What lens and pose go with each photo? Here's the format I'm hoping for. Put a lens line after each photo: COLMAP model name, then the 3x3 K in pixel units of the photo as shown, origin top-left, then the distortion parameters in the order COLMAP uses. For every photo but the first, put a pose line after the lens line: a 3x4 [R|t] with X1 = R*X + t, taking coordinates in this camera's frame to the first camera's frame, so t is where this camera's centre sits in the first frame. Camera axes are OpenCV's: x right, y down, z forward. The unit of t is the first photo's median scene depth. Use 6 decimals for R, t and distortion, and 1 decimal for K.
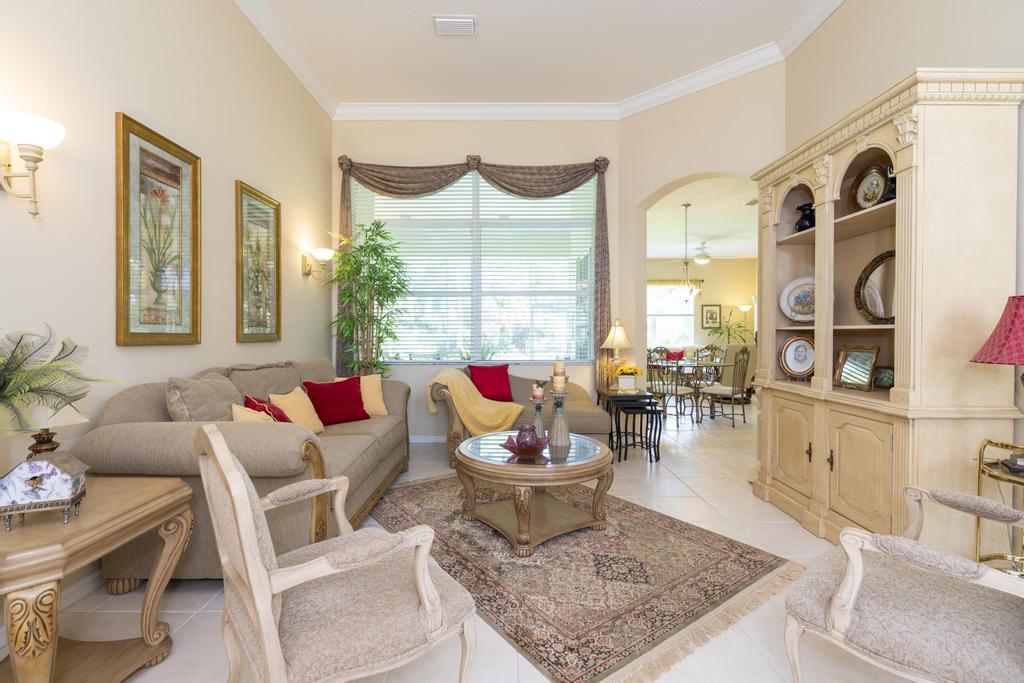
lens RADIAL K [[461.7, 0, 513.9], [0, 461.7, 338.9], [0, 0, 1]] dist [-0.010992, 0.003167]
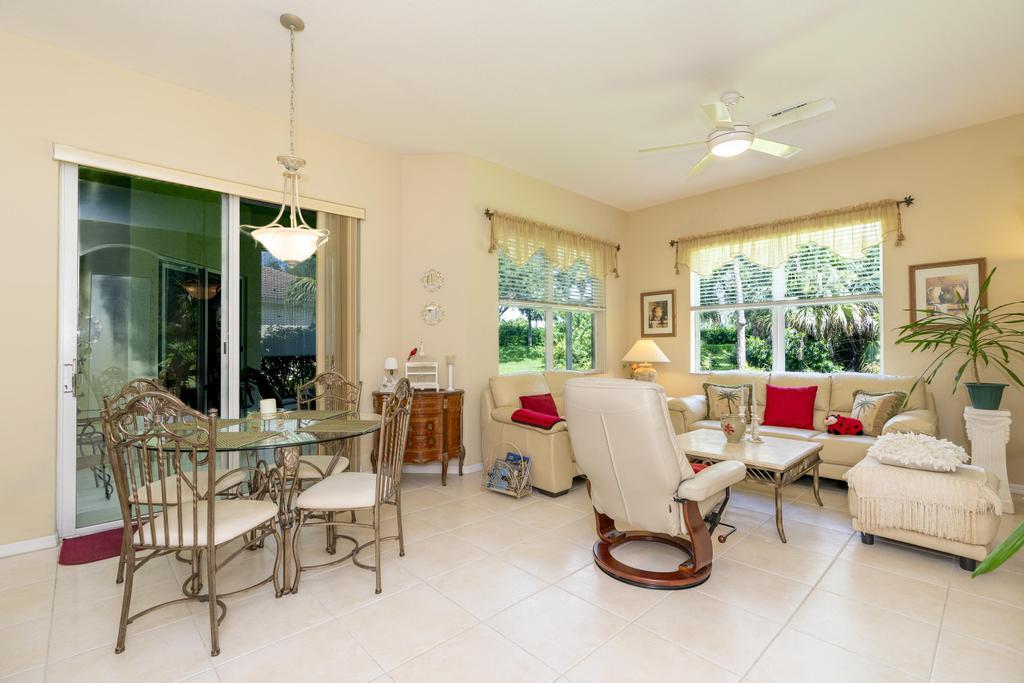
lens RADIAL K [[461.7, 0, 513.5], [0, 461.7, 339.9], [0, 0, 1]] dist [-0.010992, 0.003167]
pose [[0.679771, -0.015908, -0.733252, 1.569427], [-0.000877, 0.999746, -0.022504, -0.019167], [0.733424, 0.015941, 0.679585, 1.752165]]
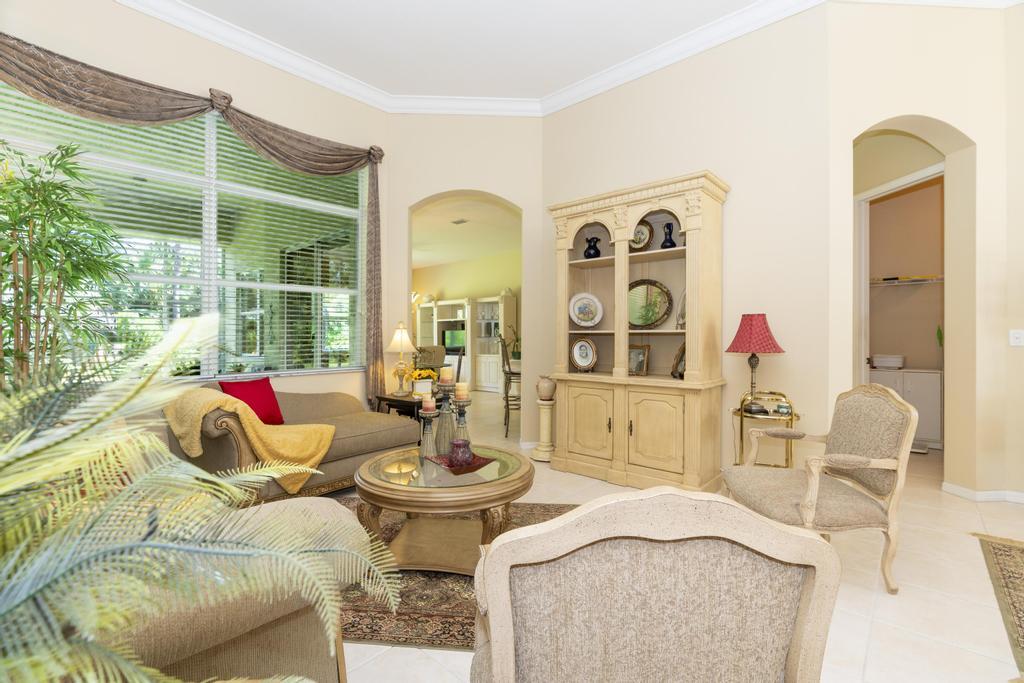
lens RADIAL K [[461.7, 0, 510.7], [0, 461.7, 332.2], [0, 0, 1]] dist [-0.010992, 0.003167]
pose [[0.672349, 0.004297, 0.740222, -0.468073], [0.011359, 0.999806, -0.016121, -0.003266], [-0.740147, 0.019248, 0.672169, 0.273256]]
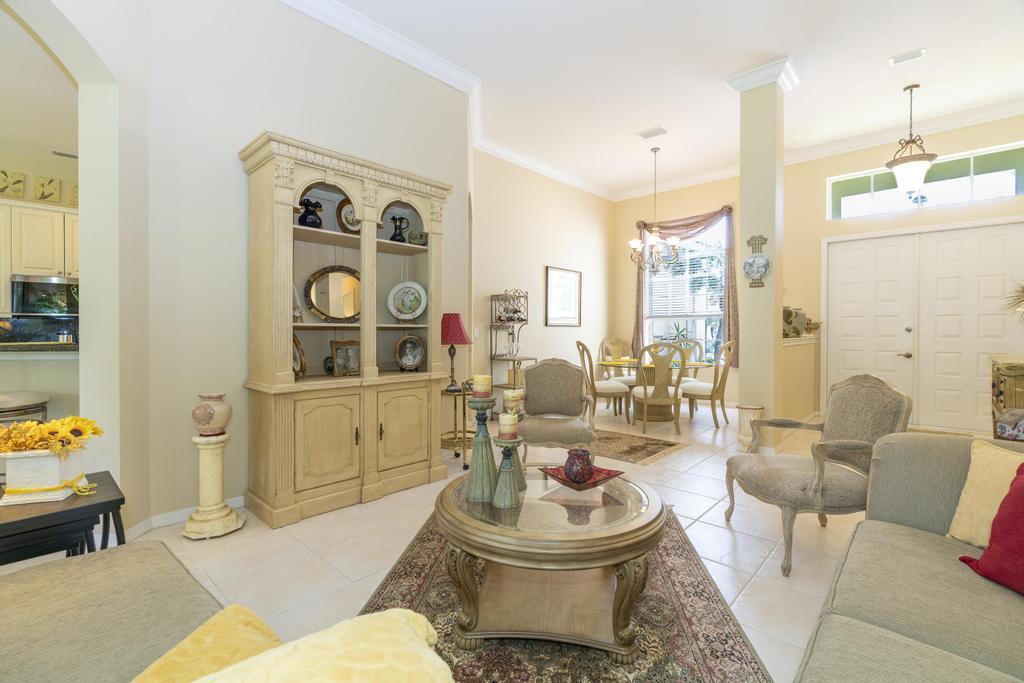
lens RADIAL K [[461.7, 0, 505.9], [0, 461.7, 336.1], [0, 0, 1]] dist [-0.010992, 0.003167]
pose [[-0.741714, -0.006366, 0.670686, -0.325748], [0.006242, 0.999846, 0.016394, -0.011330], [-0.670687, 0.016346, -0.741560, 1.386450]]
